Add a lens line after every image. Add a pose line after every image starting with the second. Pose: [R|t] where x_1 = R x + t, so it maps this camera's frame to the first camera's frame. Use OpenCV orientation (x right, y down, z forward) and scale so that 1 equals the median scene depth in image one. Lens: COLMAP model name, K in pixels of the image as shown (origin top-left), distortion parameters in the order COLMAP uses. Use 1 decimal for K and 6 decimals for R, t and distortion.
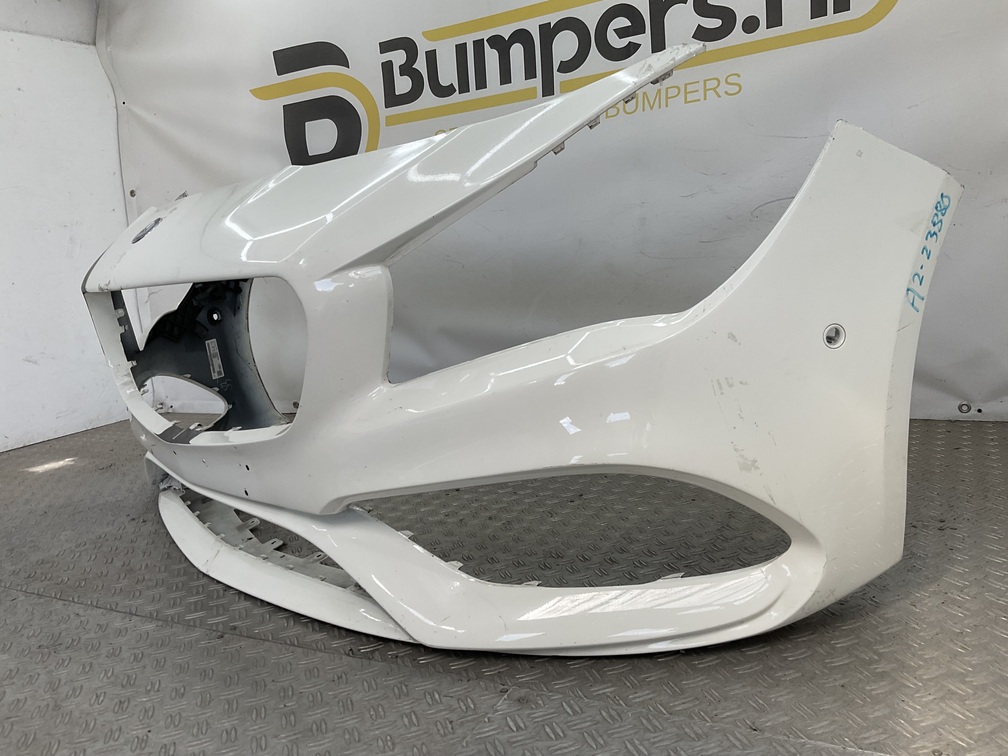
lens RADIAL K [[837.5, 0, 498.3], [0, 837.5, 379.4], [0, 0, 1]] dist [0.079944, -0.144500]
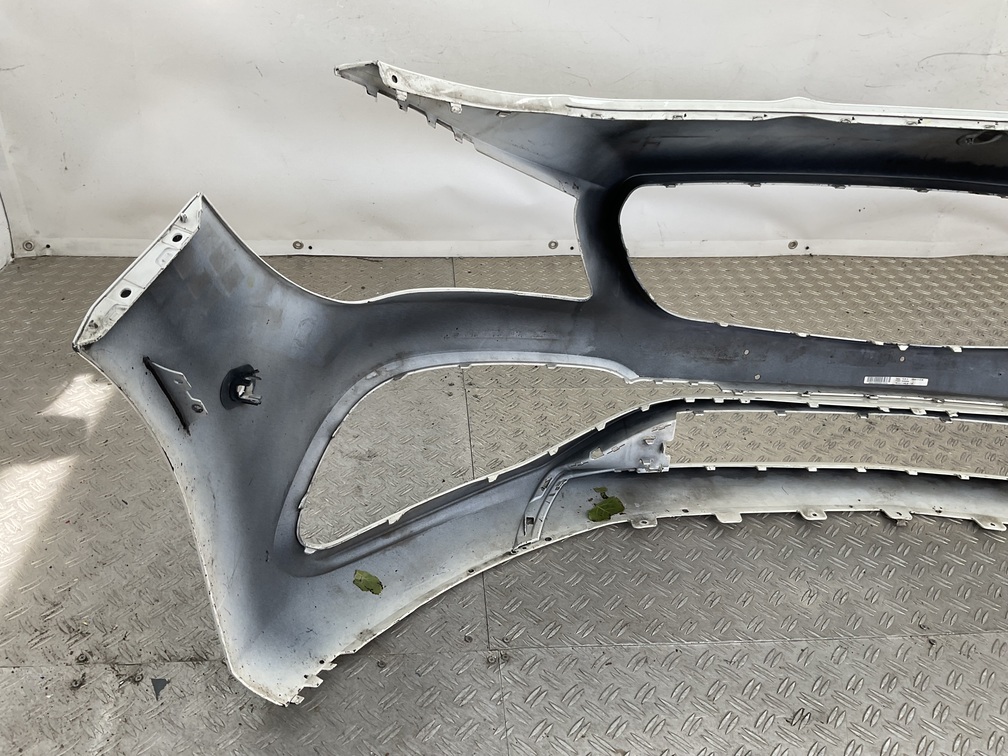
lens RADIAL K [[837.5, 0, 501.7], [0, 837.5, 381.7], [0, 0, 1]] dist [0.079944, -0.144500]
pose [[0.824324, -0.173543, 0.538863, -0.737674], [-0.032325, 0.935873, 0.350851, -0.179860], [-0.565195, -0.306633, 0.765853, 0.391278]]
